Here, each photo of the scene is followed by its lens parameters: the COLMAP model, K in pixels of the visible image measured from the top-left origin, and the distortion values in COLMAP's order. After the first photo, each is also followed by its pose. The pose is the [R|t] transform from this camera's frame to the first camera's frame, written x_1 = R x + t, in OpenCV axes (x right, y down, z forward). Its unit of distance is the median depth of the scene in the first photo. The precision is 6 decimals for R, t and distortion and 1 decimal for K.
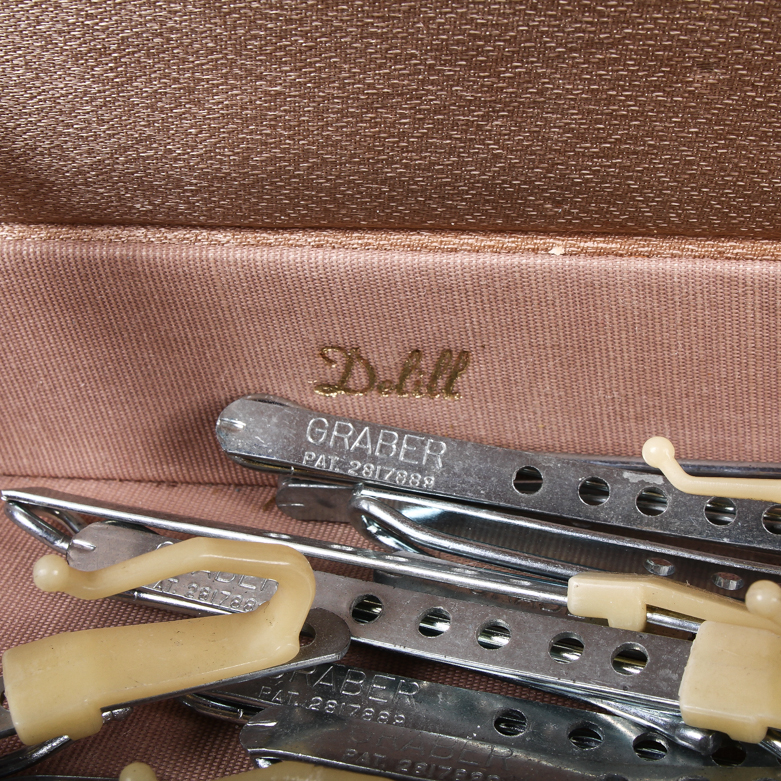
lens RADIAL K [[1277.7, 0, 437.0], [0, 1277.7, 389.6], [0, 0, 1]] dist [-0.035927, -0.052294]
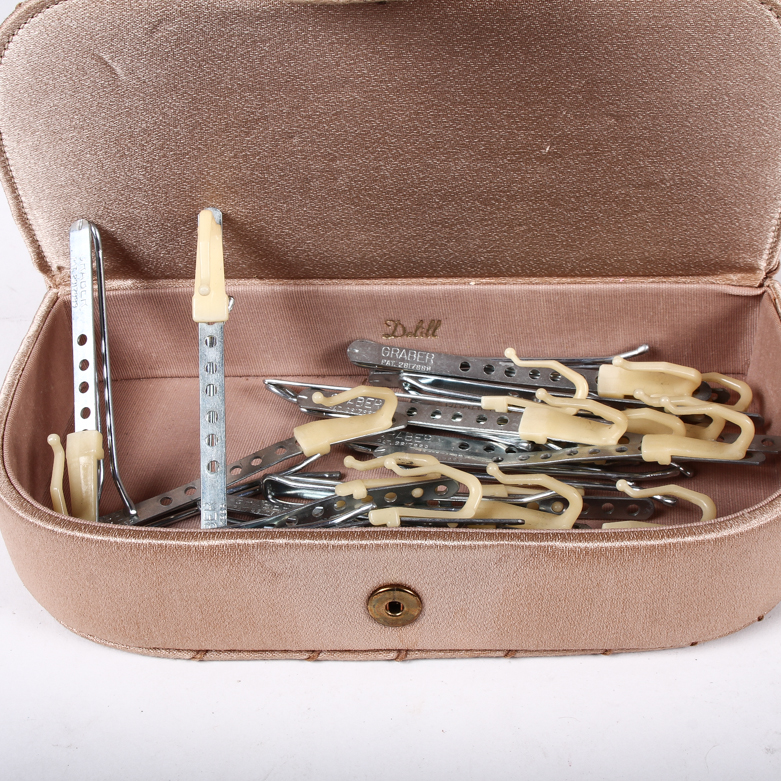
lens RADIAL K [[1277.7, 0, 437.0], [0, 1277.7, 389.6], [0, 0, 1]] dist [-0.035927, -0.052294]
pose [[0.995841, -0.042241, 0.080727, -0.215034], [0.038743, 0.998261, 0.044420, -0.003674], [-0.082463, -0.041107, 0.995746, -1.754133]]
